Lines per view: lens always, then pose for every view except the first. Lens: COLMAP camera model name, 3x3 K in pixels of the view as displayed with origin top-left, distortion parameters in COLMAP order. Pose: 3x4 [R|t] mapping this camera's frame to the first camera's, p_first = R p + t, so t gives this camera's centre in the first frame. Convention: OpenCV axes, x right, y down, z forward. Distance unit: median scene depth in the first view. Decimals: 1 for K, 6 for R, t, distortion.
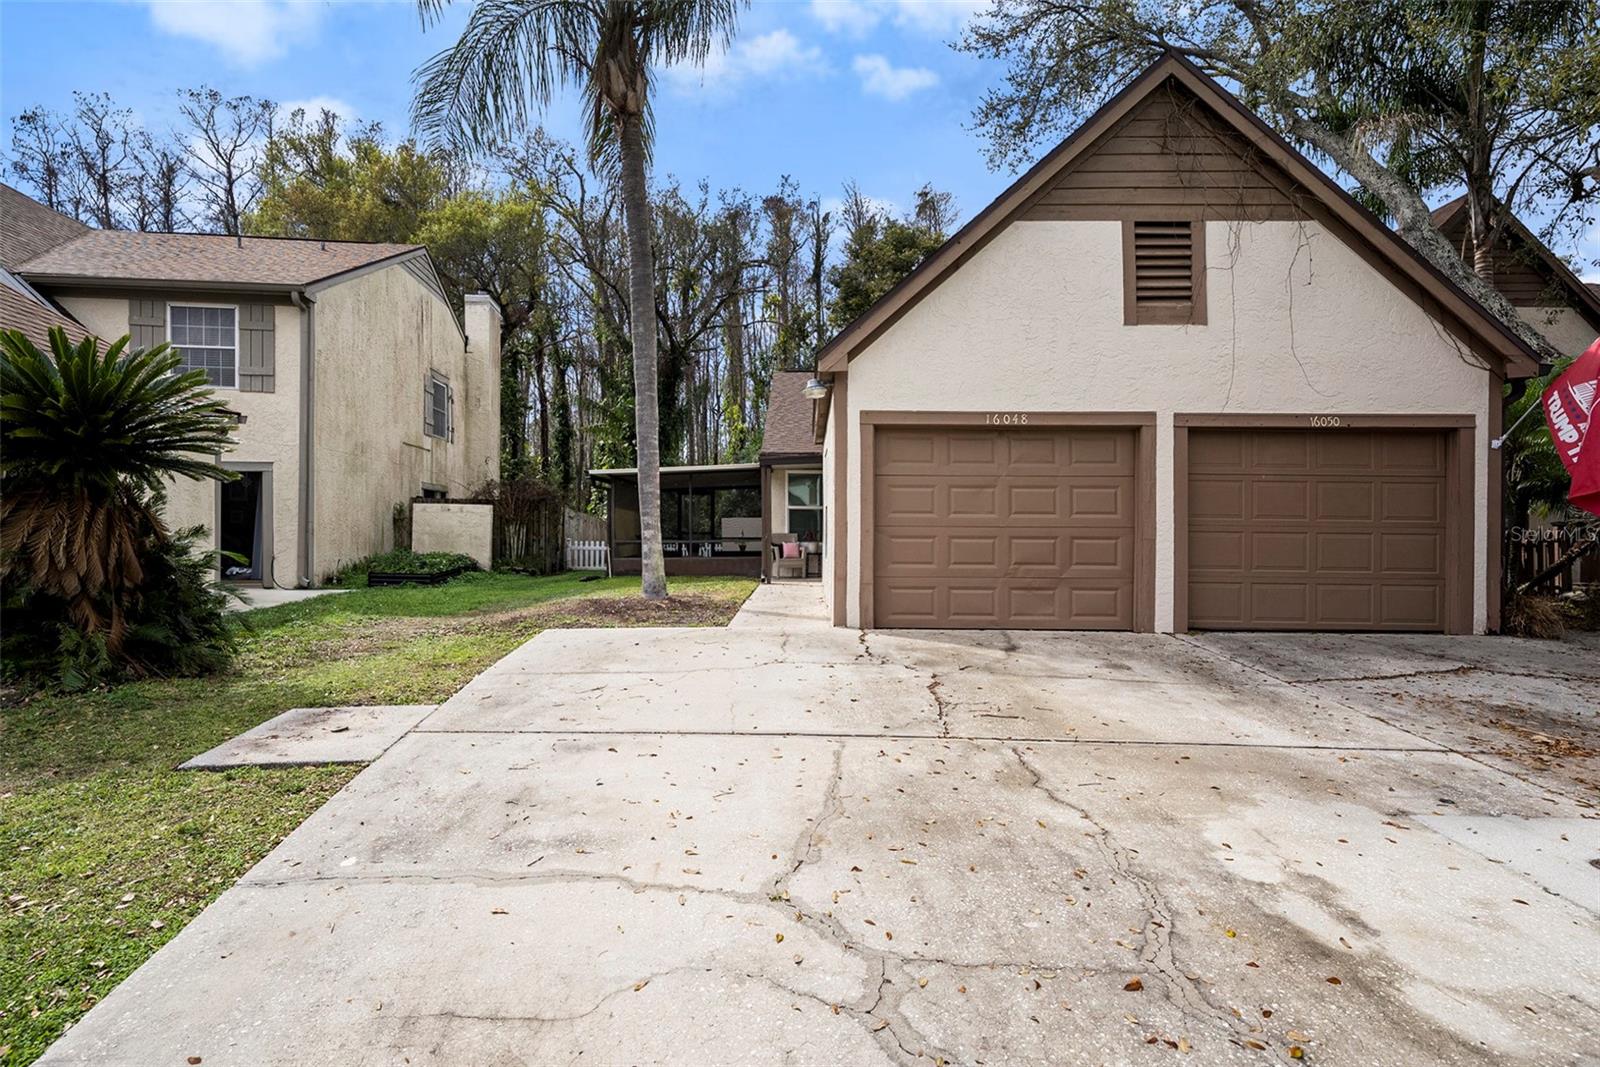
lens RADIAL K [[833.3, 0, 799.3], [0, 833.3, 531.9], [0, 0, 1]] dist [-0.001167, 0.000100]
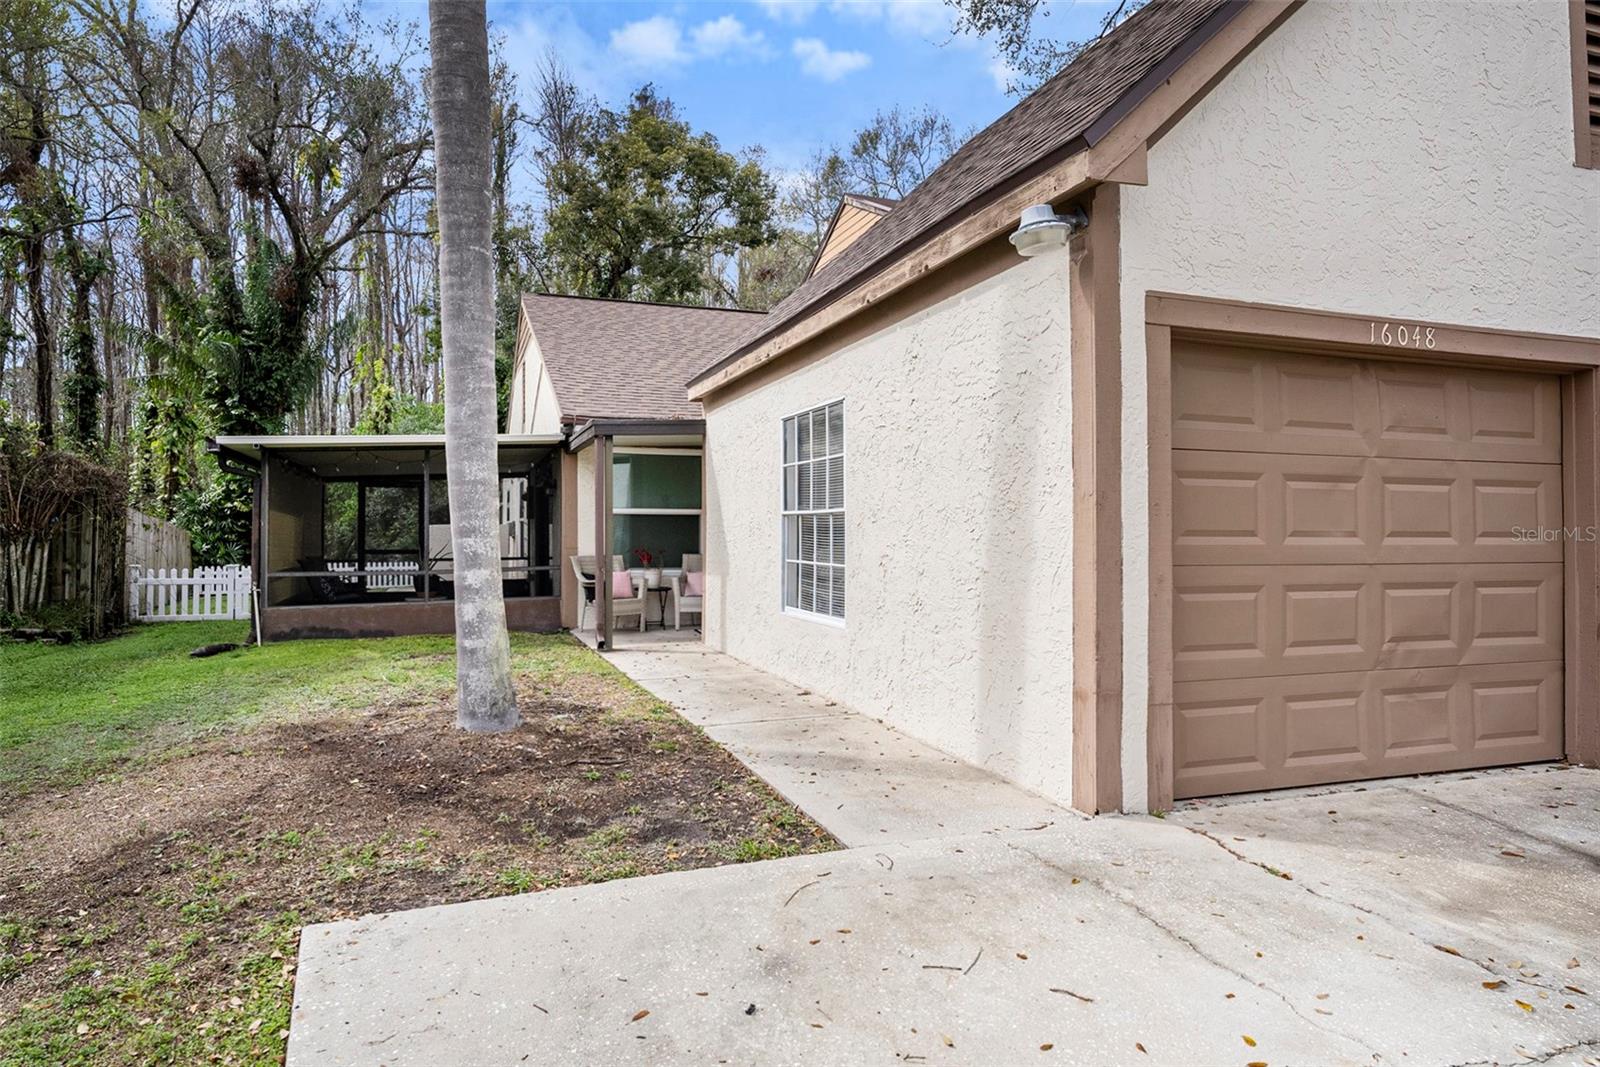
lens RADIAL K [[968.0, 0, 803.7], [0, 968.0, 534.4], [0, 0, 1]] dist [0.007255, -0.002859]
pose [[0.928074, -0.005830, 0.372351, -0.261941], [0.005565, 0.999983, 0.001786, -0.025893], [-0.372355, 0.000415, 0.928090, 0.607306]]
